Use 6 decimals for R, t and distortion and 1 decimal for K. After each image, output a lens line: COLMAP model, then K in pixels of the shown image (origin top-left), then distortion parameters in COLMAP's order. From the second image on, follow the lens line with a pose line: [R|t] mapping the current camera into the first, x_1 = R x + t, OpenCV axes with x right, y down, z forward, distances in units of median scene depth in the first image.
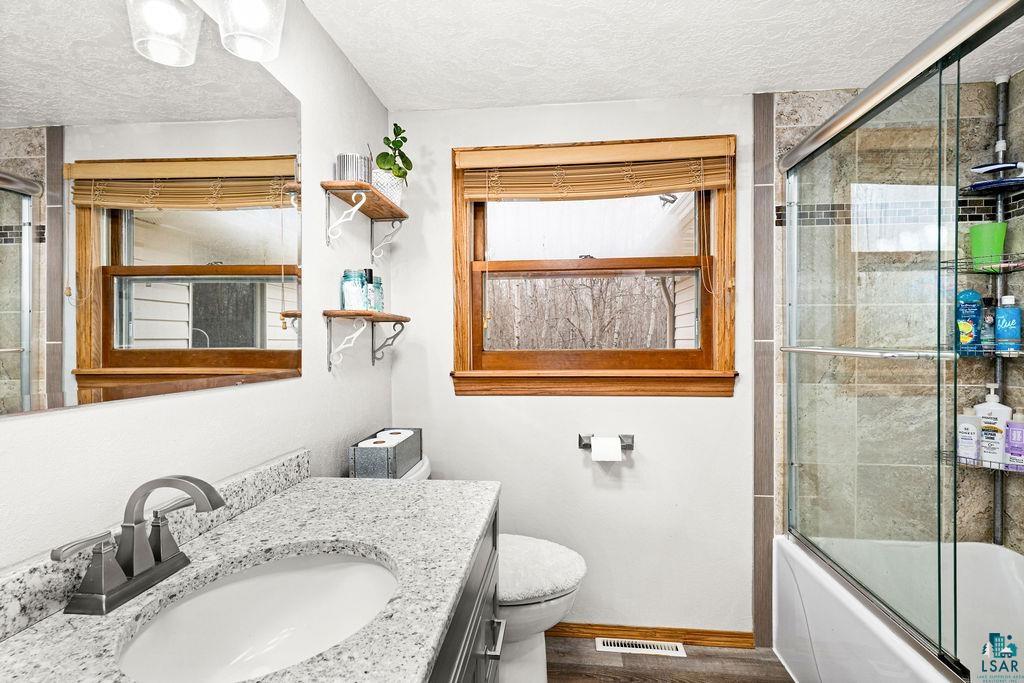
lens RADIAL K [[496.9, 0, 510.6], [0, 496.9, 340.6], [0, 0, 1]] dist [0.002731, 0.000644]
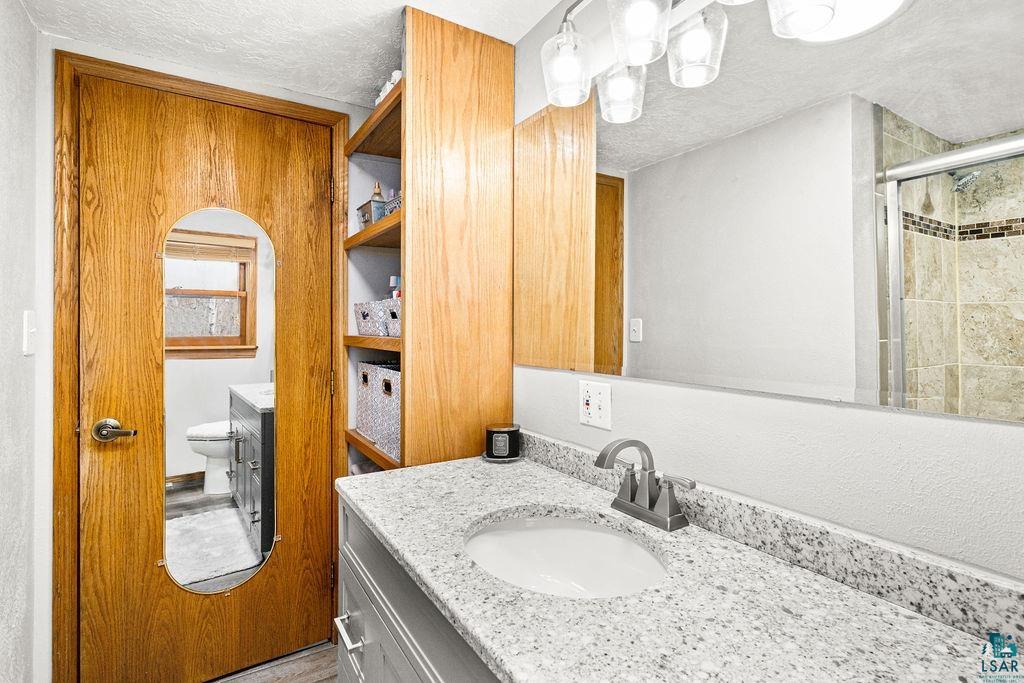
lens RADIAL K [[496.9, 0, 511.0], [0, 496.9, 333.5], [0, 0, 1]] dist [0.002731, 0.000644]
pose [[-0.792044, 0.007152, -0.610422, 0.272439], [0.005224, 0.999974, 0.004937, -0.013161], [0.610441, 0.000722, -0.792061, 1.355057]]
